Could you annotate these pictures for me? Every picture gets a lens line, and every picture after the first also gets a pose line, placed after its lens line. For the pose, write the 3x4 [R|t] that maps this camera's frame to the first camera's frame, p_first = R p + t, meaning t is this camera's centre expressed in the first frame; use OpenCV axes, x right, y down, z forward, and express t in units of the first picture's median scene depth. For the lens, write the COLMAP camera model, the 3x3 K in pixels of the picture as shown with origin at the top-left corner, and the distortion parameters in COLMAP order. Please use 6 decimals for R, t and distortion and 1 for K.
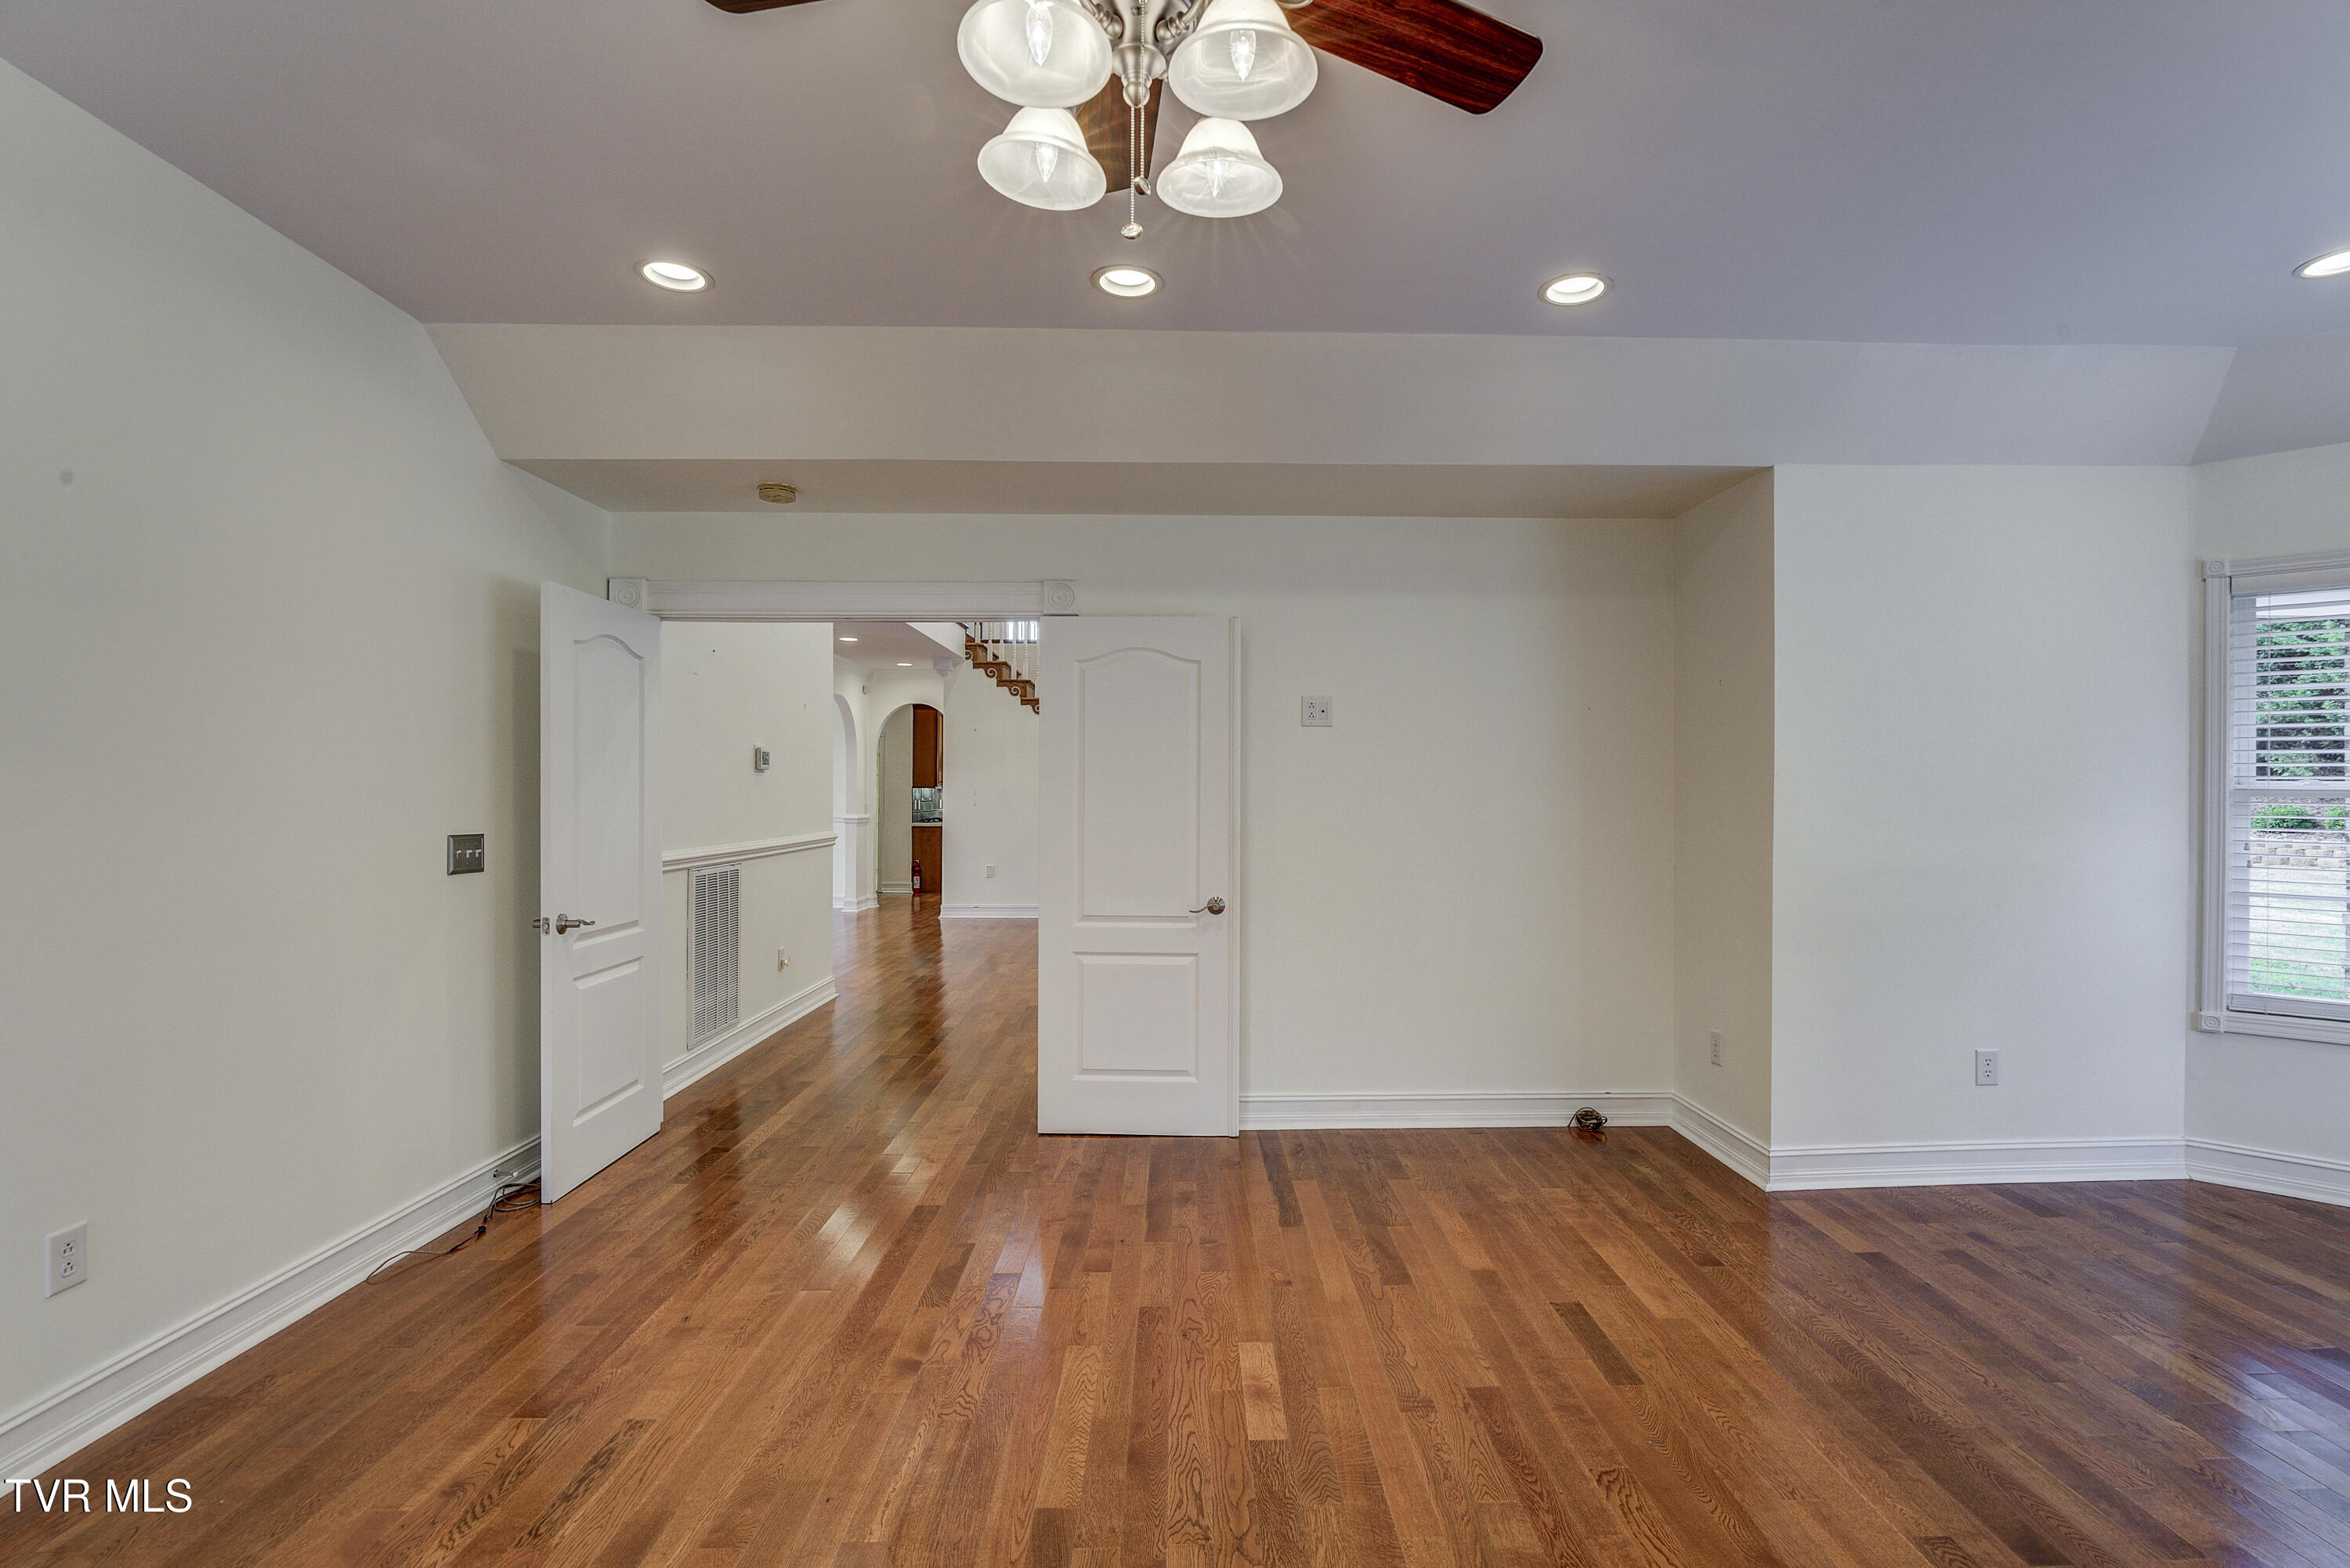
lens RADIAL K [[1087.1, 0, 1179.3], [0, 1087.1, 795.9], [0, 0, 1]] dist [-0.018487, -0.000031]
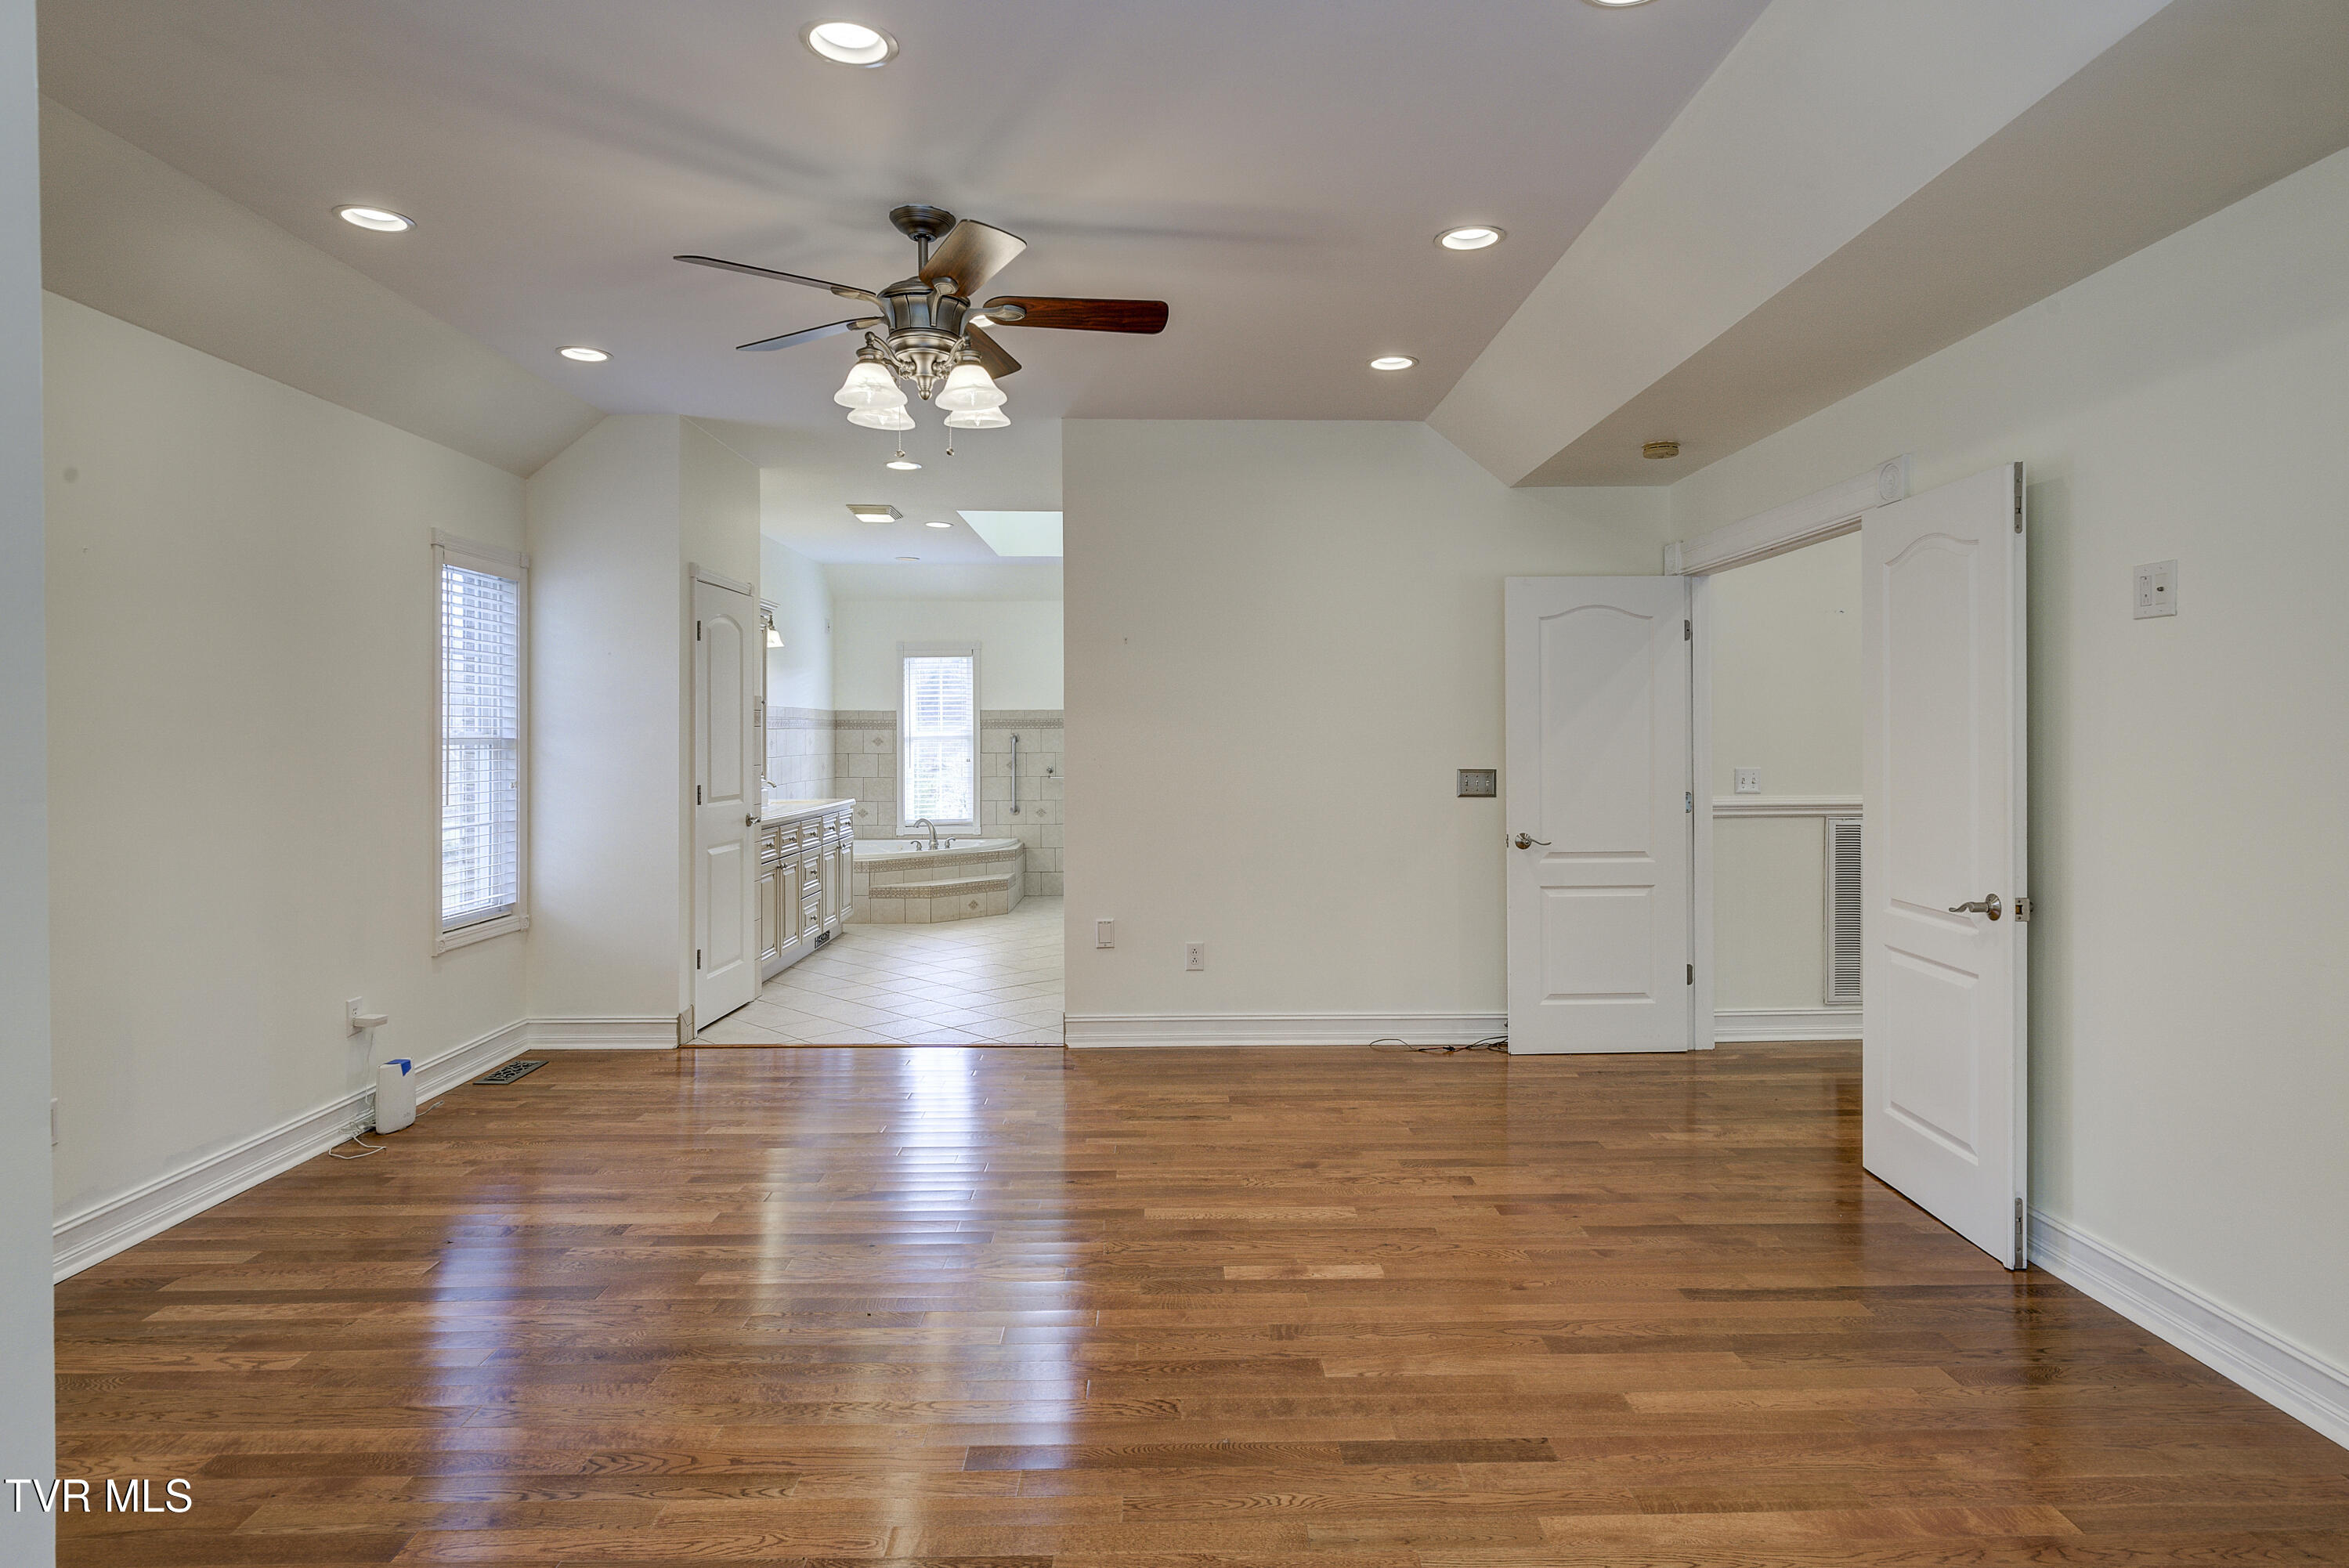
lens RADIAL K [[1279.4, 0, 1179.8], [0, 1279.4, 769.4], [0, 0, 1]] dist [-0.002073, -0.000523]
pose [[0.001046, 0.022342, -0.999750, 1.050450], [0.001171, 0.999750, 0.022343, -0.000883], [0.999999, -0.001194, 0.001019, 0.661598]]
